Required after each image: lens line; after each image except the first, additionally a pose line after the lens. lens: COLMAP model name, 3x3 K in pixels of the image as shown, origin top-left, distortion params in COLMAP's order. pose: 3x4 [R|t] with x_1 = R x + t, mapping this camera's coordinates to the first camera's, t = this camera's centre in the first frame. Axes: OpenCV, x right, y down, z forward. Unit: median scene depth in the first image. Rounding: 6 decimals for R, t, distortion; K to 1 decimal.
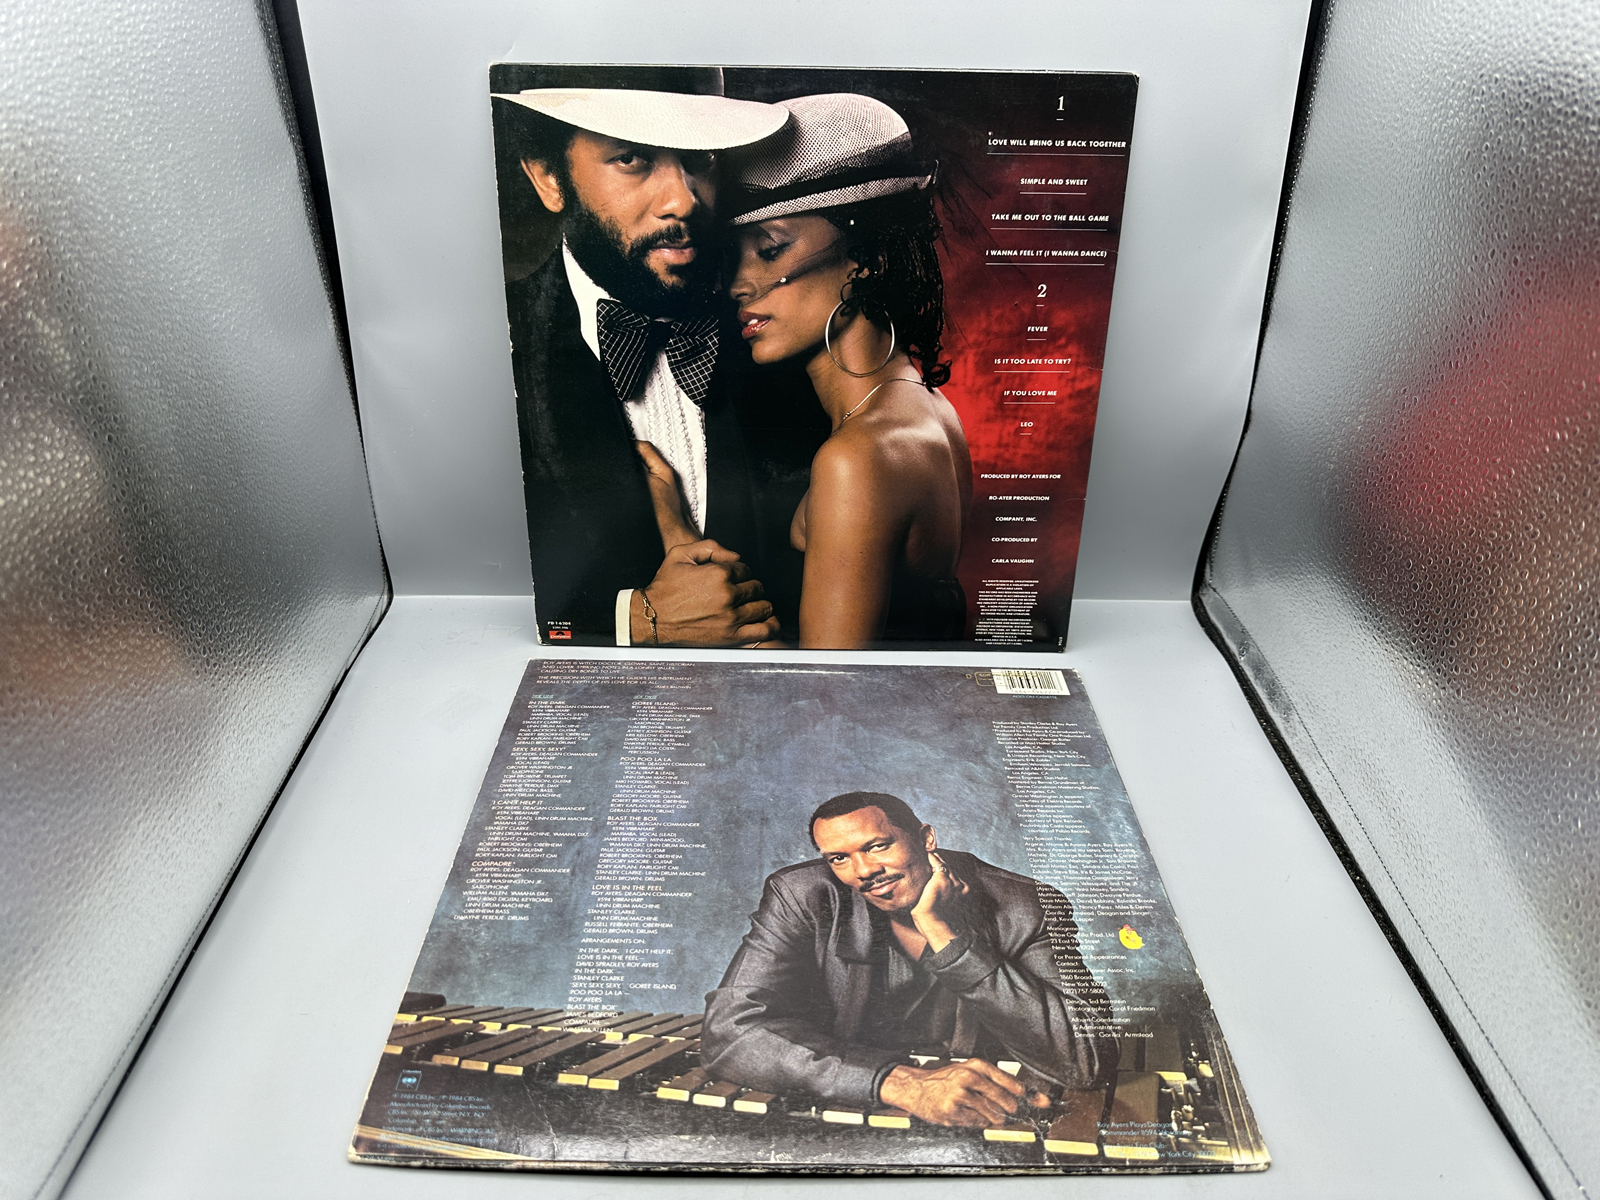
lens RADIAL K [[1140.3, 0, 787.2], [0, 1140.3, 592.2], [0, 0, 1]] dist [-0.029934, 0.010144]
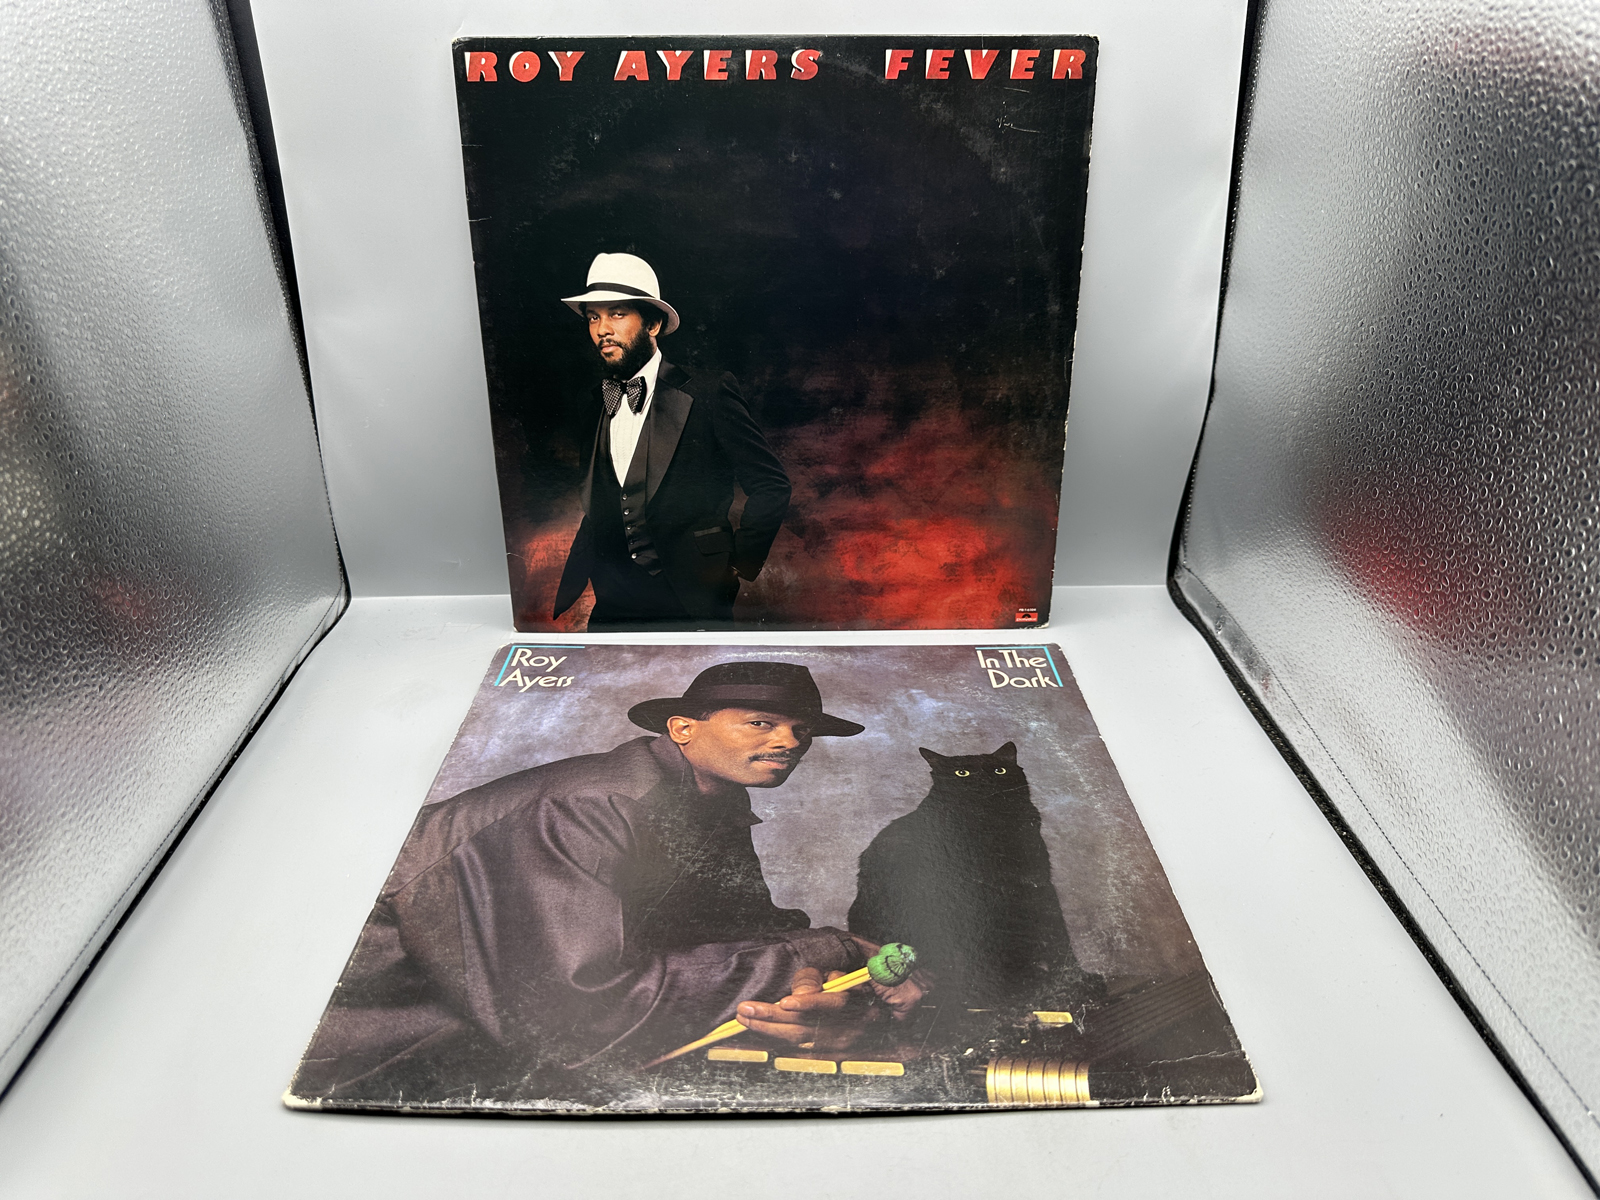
lens RADIAL K [[1140.3, 0, 799.3], [0, 1140.3, 596.6], [0, 0, 1]] dist [-0.029934, 0.010144]
pose [[0.999614, -0.023174, 0.015340, 0.035833], [0.024133, 0.997551, -0.065641, 0.120647], [-0.013781, 0.065986, 0.997725, 0.037191]]
